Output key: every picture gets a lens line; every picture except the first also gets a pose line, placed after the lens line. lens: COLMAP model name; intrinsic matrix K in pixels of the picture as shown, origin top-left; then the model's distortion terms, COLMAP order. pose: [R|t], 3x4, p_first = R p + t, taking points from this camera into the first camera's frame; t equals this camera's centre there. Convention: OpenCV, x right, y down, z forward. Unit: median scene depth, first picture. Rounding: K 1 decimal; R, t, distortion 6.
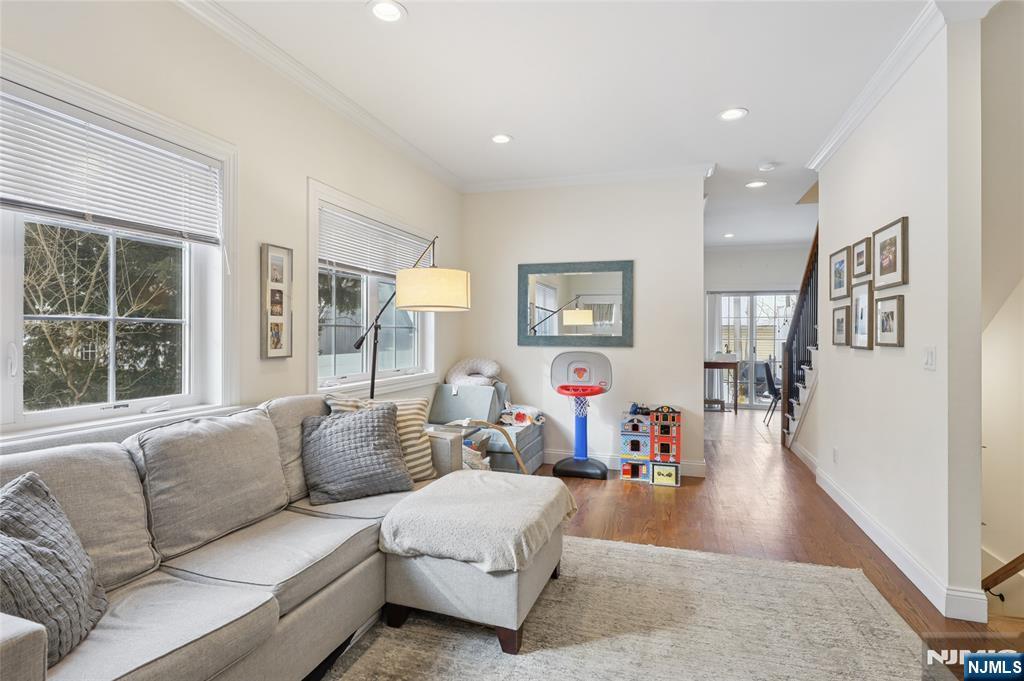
lens RADIAL K [[517.9, 0, 506.5], [0, 517.9, 338.9], [0, 0, 1]] dist [0.003077, 0.000429]
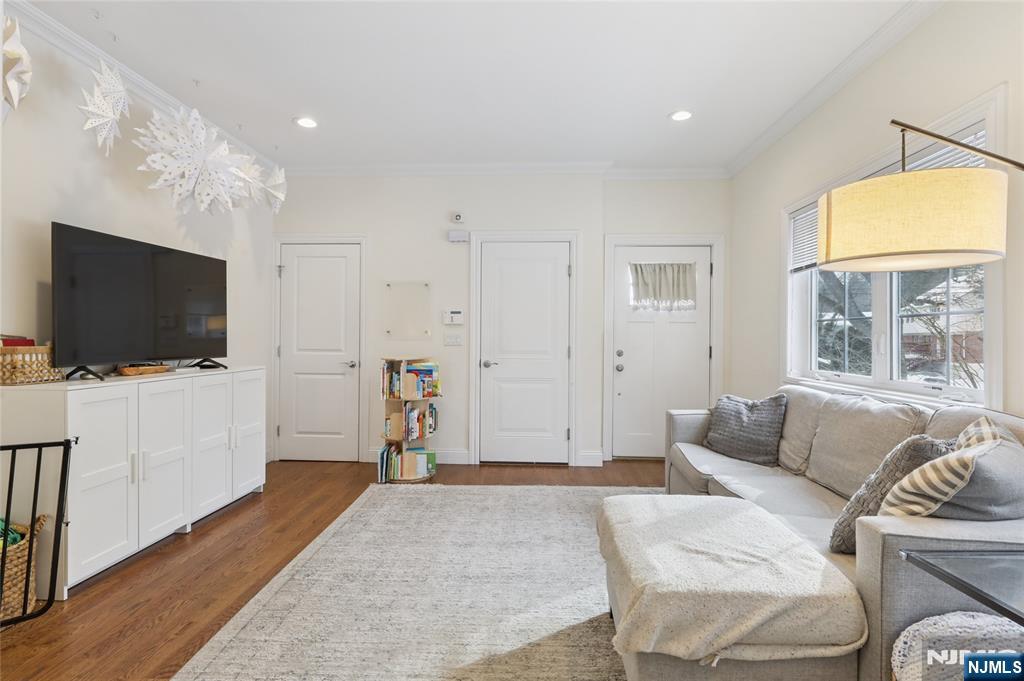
lens RADIAL K [[507.8, 0, 514.7], [0, 507.8, 335.3], [0, 0, 1]] dist [-0.000754, -0.000490]
pose [[-0.963753, -0.011217, -0.266560, 0.336138], [-0.012251, 0.999922, 0.002217, 0.014860], [0.266515, 0.005402, -0.963816, 1.315712]]
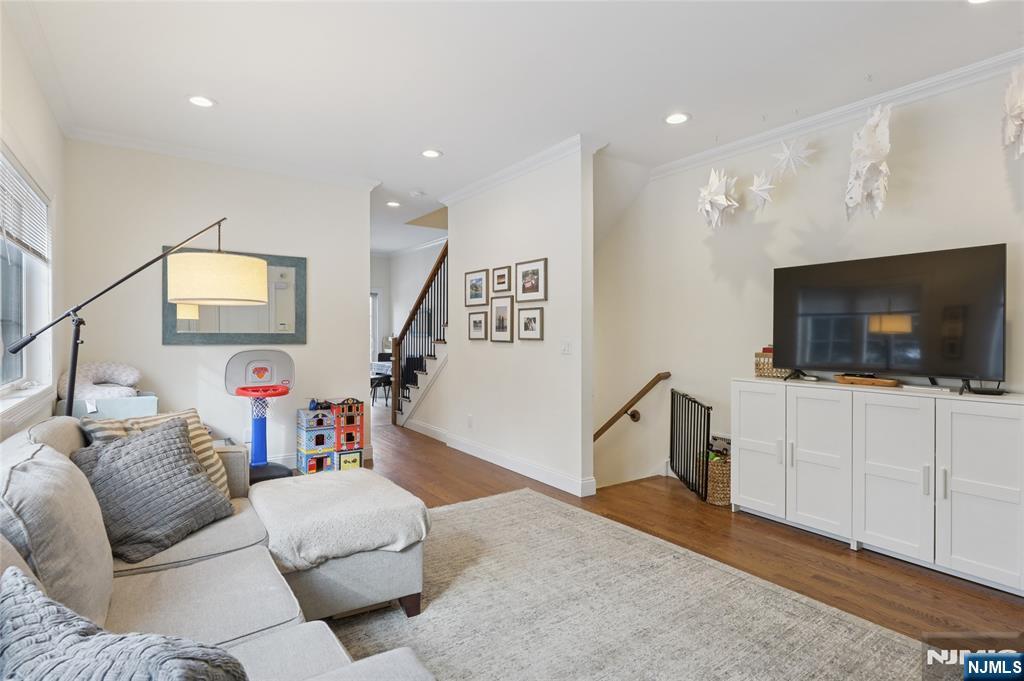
lens RADIAL K [[528.0, 0, 512.0], [0, 528.0, 340.5], [0, 0, 1]] dist [-0.000228, 0.000109]
pose [[0.612370, -0.012049, 0.790480, -0.508579], [0.003756, 0.999917, 0.012332, -0.003696], [-0.790563, -0.004583, 0.612364, 0.087315]]
